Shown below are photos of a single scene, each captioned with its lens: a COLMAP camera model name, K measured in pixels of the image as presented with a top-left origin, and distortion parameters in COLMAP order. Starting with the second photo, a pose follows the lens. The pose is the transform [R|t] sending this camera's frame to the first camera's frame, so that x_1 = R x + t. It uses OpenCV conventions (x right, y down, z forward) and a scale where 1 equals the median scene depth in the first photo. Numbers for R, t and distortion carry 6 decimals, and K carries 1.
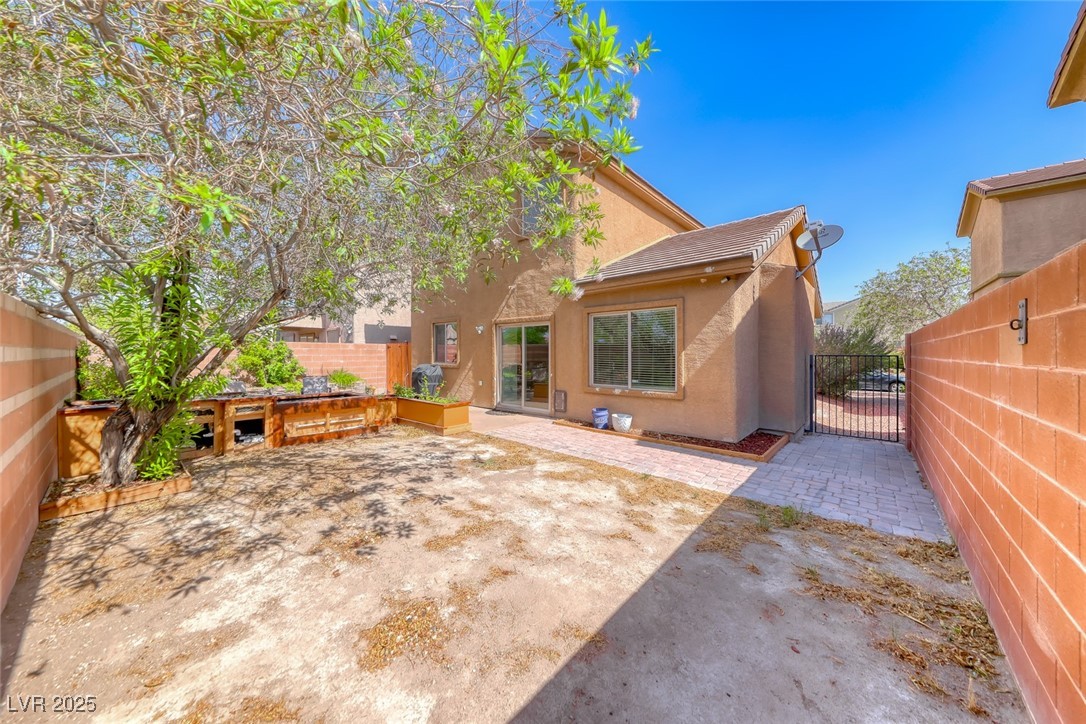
lens RADIAL K [[371.0, 0, 536.4], [0, 371.0, 352.6], [0, 0, 1]] dist [0.017879, -0.006601]
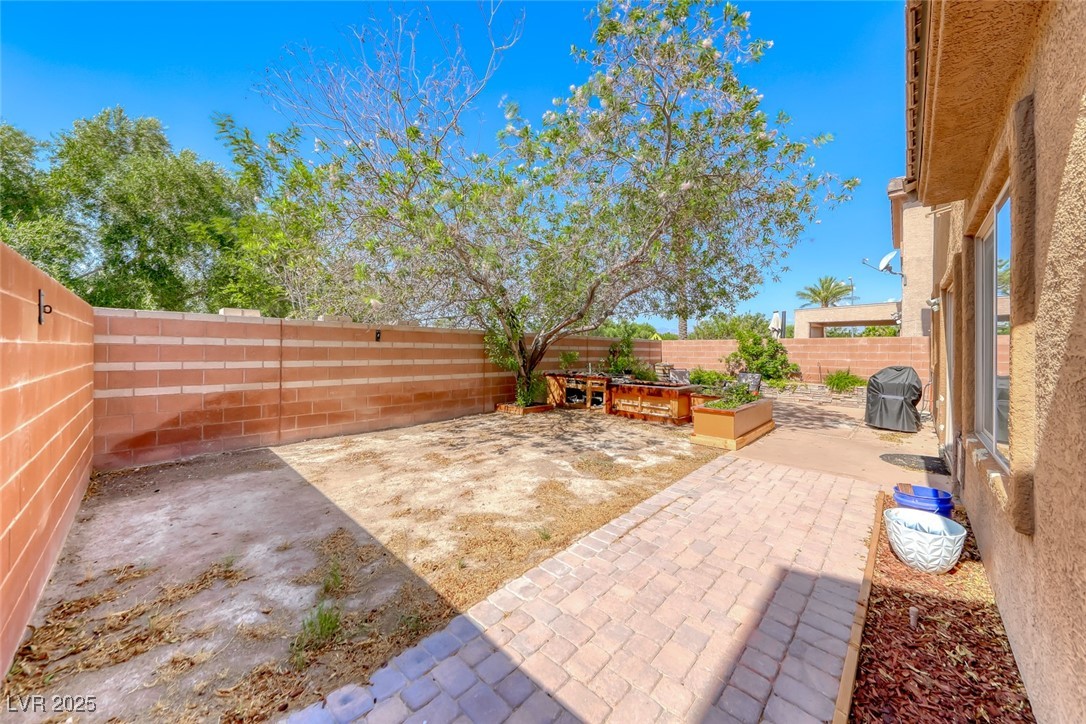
lens RADIAL K [[371.0, 0, 537.5], [0, 371.0, 351.0], [0, 0, 1]] dist [0.017879, -0.006601]
pose [[-0.041127, 0.000545, -0.999154, 0.983442], [-0.005949, 0.999982, 0.000791, 0.021968], [0.999136, 0.005977, -0.041123, 1.079066]]
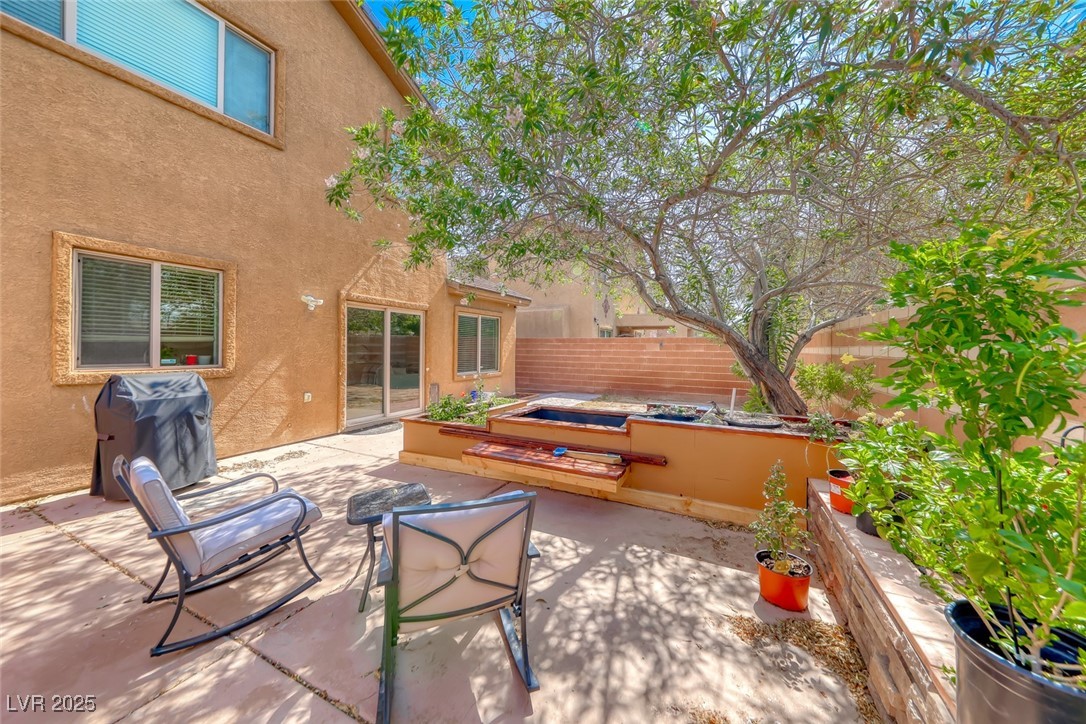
lens RADIAL K [[371.0, 0, 539.2], [0, 371.0, 347.4], [0, 0, 1]] dist [0.017879, -0.006601]
pose [[-0.253662, -0.001138, 0.967292, -1.906690], [-0.013833, 0.999901, -0.002451, 0.007267], [-0.967194, -0.014002, -0.253652, 1.941521]]
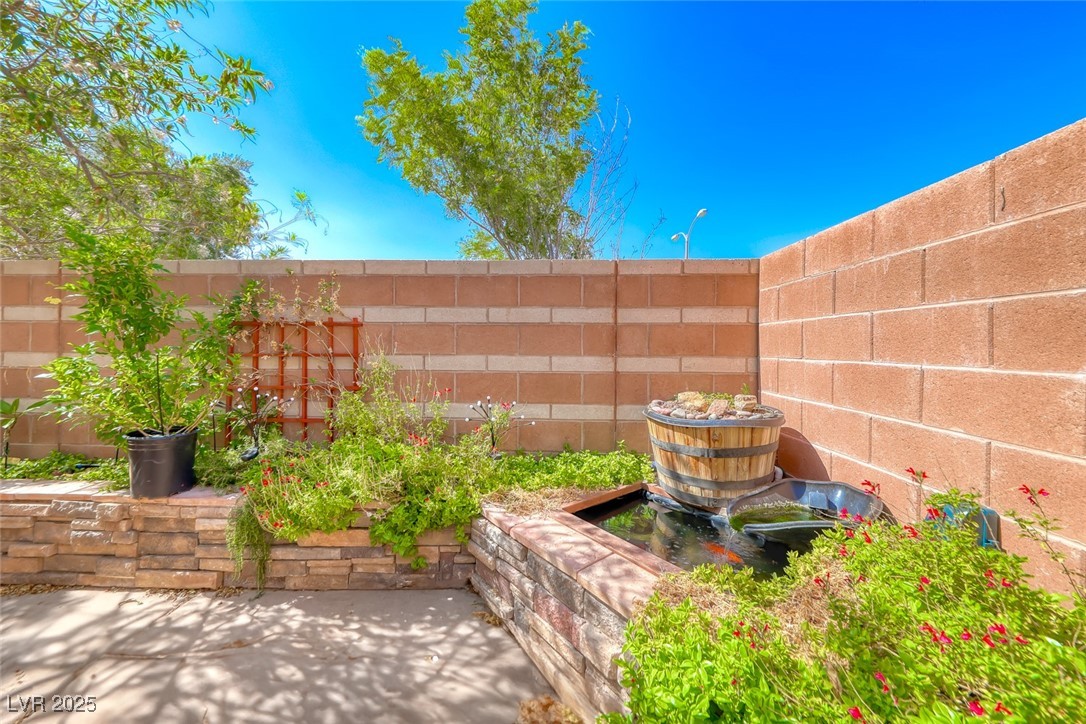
lens RADIAL K [[371.0, 0, 534.4], [0, 371.0, 349.4], [0, 0, 1]] dist [0.017879, -0.006601]
pose [[-0.766982, -0.001807, -0.641667, -1.824070], [-0.004123, 0.999989, 0.002113, 0.056358], [0.641656, 0.004266, -0.766981, 2.278621]]
